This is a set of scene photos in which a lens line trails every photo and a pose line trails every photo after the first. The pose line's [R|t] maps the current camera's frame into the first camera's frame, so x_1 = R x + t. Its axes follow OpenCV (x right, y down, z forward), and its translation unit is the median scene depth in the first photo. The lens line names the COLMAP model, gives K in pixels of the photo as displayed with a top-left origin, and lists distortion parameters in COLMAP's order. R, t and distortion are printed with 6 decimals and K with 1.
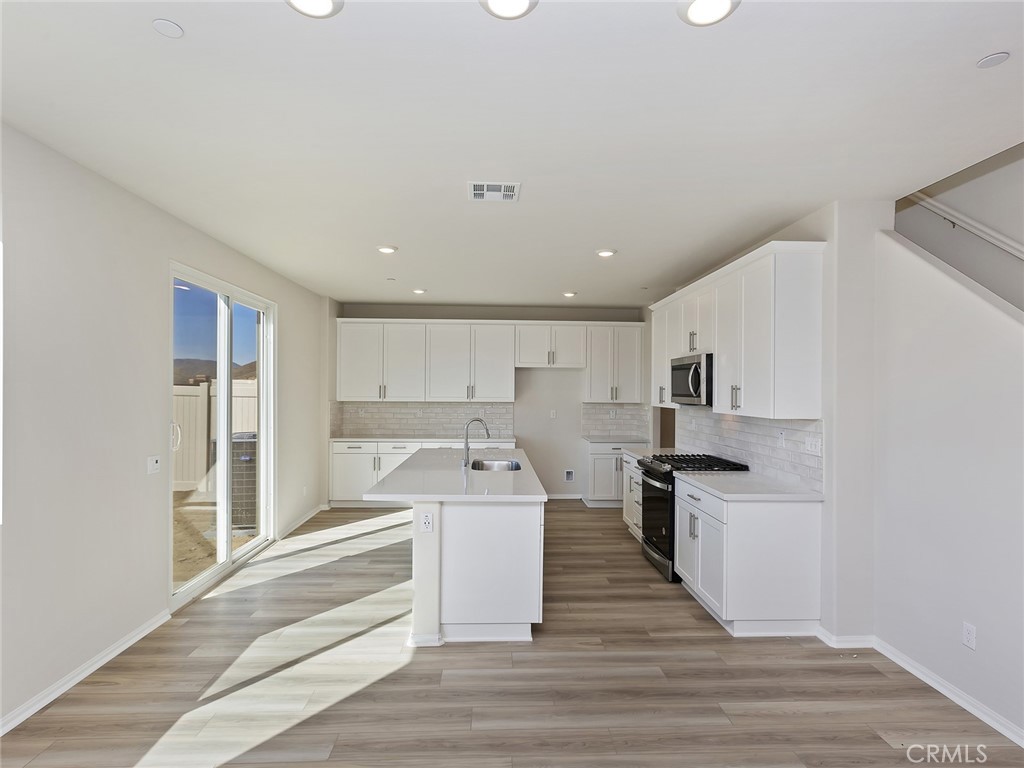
lens RADIAL K [[536.3, 0, 522.6], [0, 536.3, 390.9], [0, 0, 1]] dist [0.014721, 0.000019]
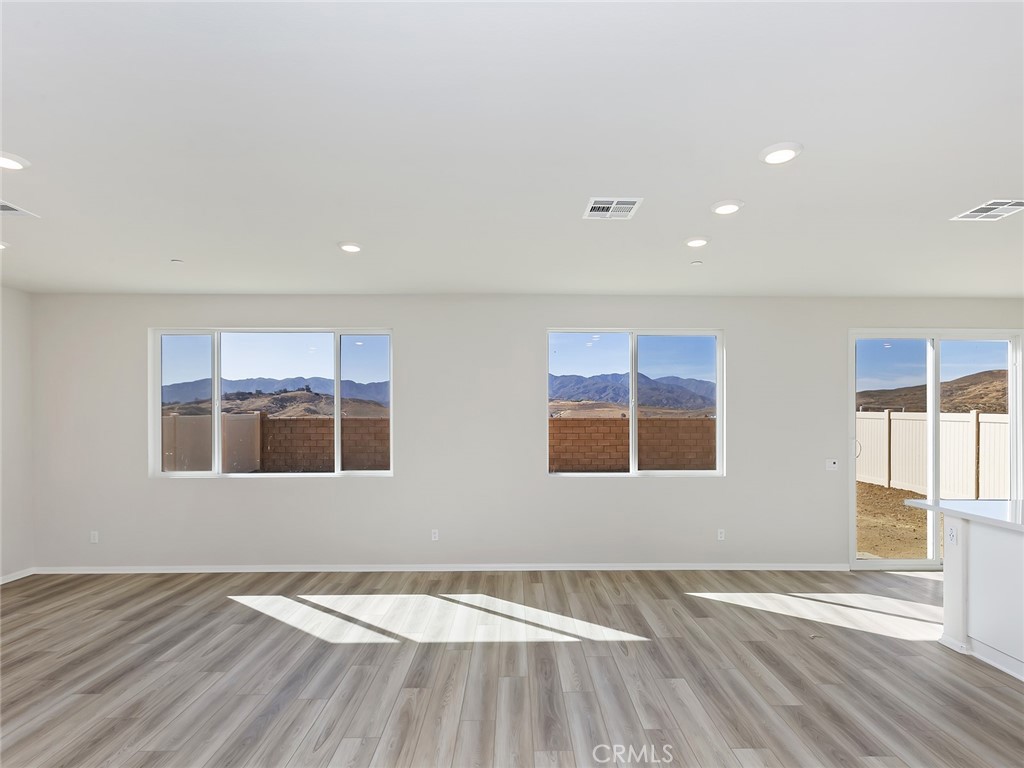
lens RADIAL K [[528.4, 0, 514.1], [0, 528.4, 402.5], [0, 0, 1]] dist [0.001715, -0.000783]
pose [[-0.050409, -0.043946, -0.997761, 0.682256], [-0.005047, 0.999030, -0.043747, 0.020599], [0.998716, 0.002830, -0.050582, 0.120918]]
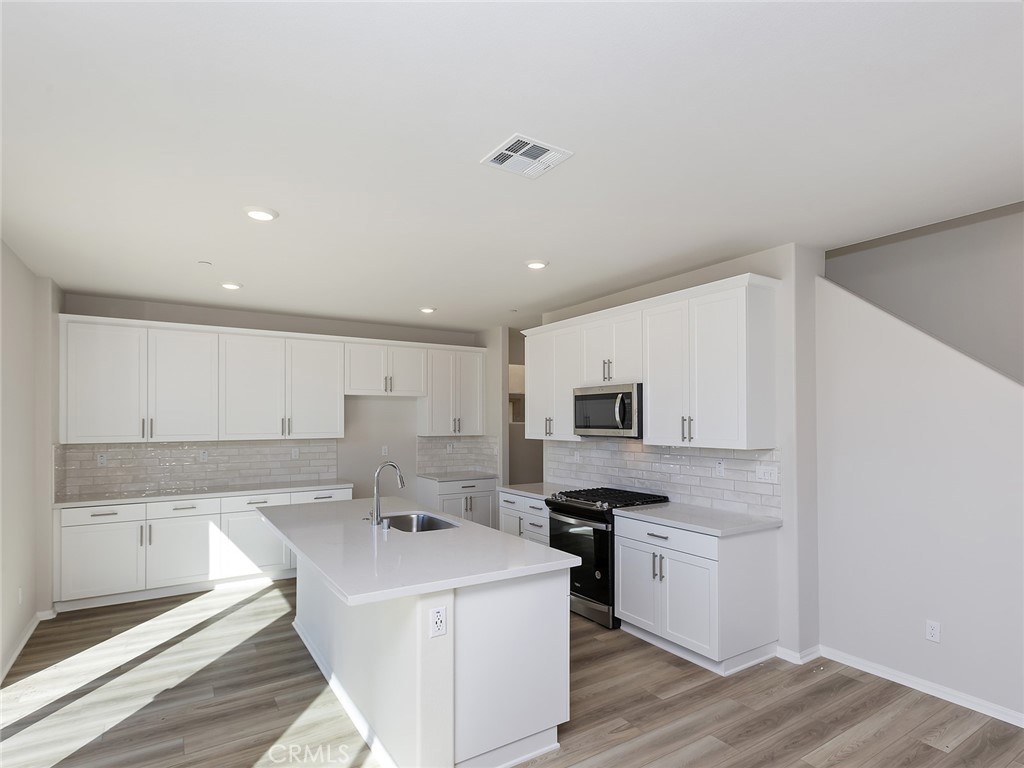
lens RADIAL K [[546.0, 0, 525.9], [0, 546.0, 416.8], [0, 0, 1]] dist [0.011492, -0.000191]
pose [[0.864367, -0.006733, 0.502817, -0.307669], [0.010464, 0.999935, -0.004598, -0.006879], [-0.502753, 0.009235, 0.864381, 0.246579]]
